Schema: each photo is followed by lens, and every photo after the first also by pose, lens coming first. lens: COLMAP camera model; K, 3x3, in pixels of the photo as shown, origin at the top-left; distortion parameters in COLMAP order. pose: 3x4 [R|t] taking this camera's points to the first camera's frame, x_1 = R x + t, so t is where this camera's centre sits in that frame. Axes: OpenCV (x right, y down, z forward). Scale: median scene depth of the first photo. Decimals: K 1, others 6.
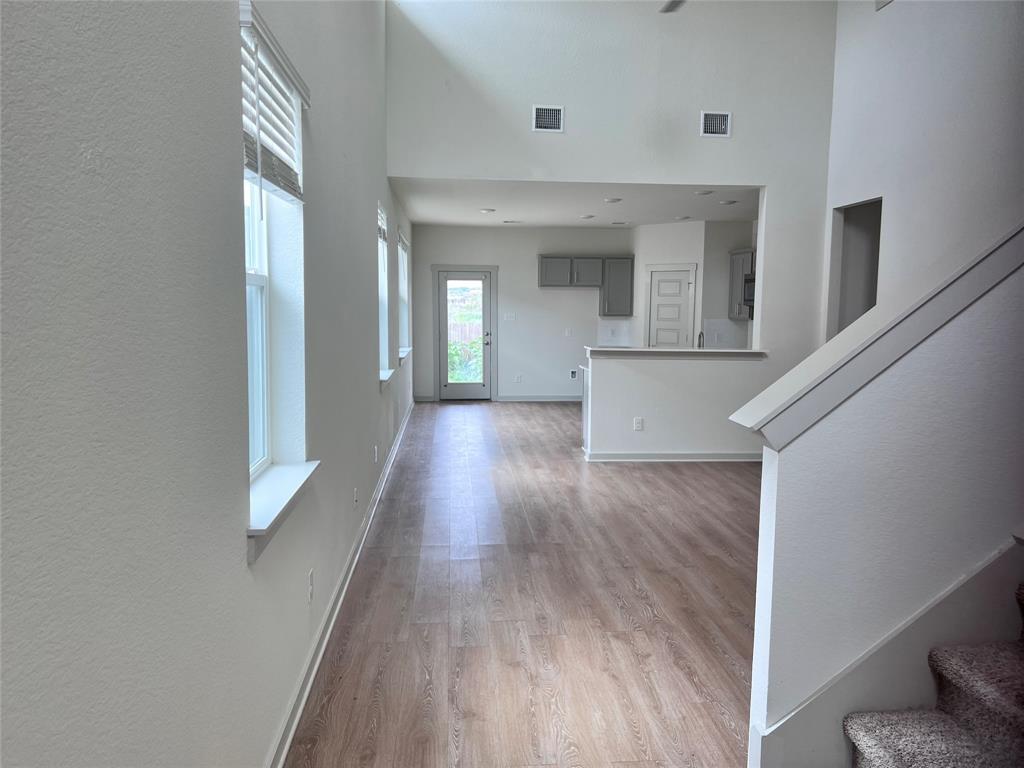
lens RADIAL K [[766.5, 0, 523.1], [0, 766.5, 383.0], [0, 0, 1]] dist [0.088604, -0.001964]
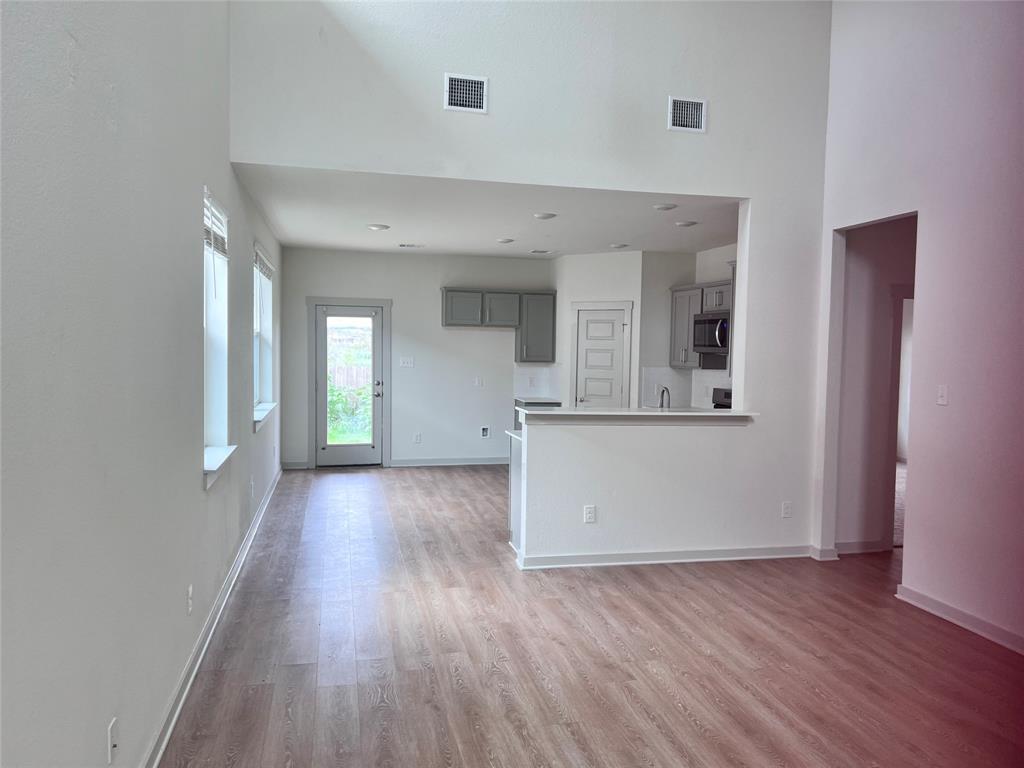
lens RADIAL K [[766.5, 0, 523.1], [0, 766.5, 383.0], [0, 0, 1]] dist [0.088604, -0.001964]
pose [[0.989890, 0.000959, 0.141835, -0.013916], [0.006576, 0.998592, -0.052646, -0.027611], [-0.141685, 0.053047, 0.988489, 0.236836]]
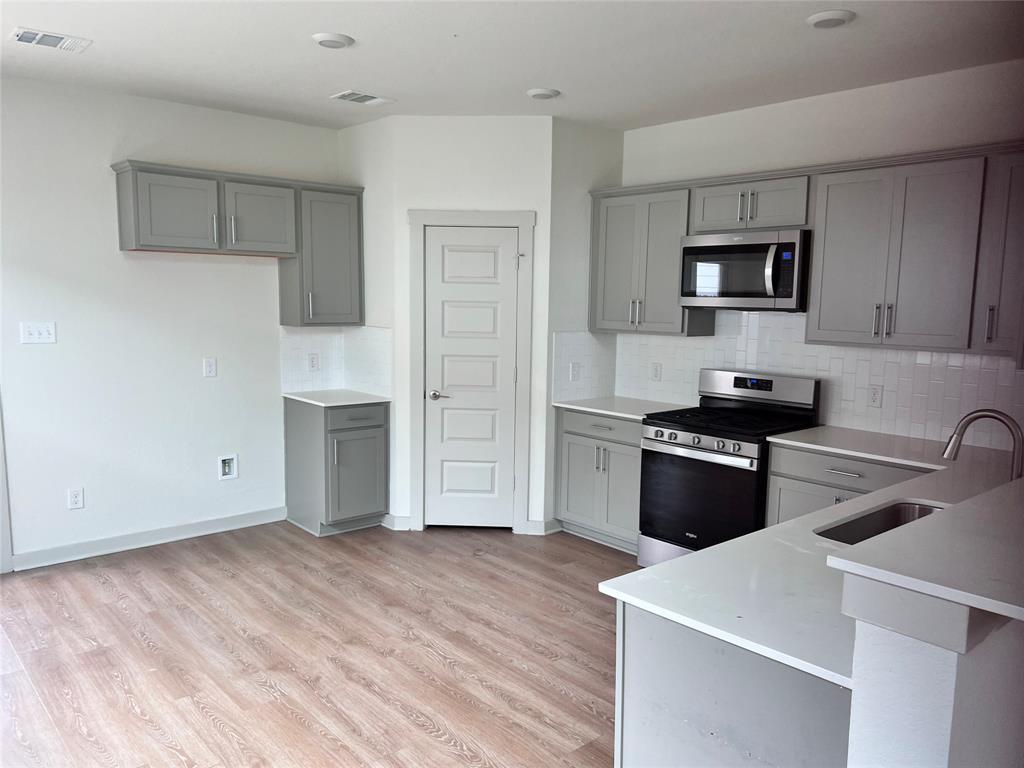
lens RADIAL K [[774.2, 0, 512.0], [0, 774.2, 384.0], [0, 0, 1]] dist [0.004744, 0.002565]
pose [[0.805975, -0.059226, 0.588979, -0.071761], [0.051081, 0.998229, 0.030478, -0.081778], [-0.589742, 0.005521, 0.807573, 0.774406]]
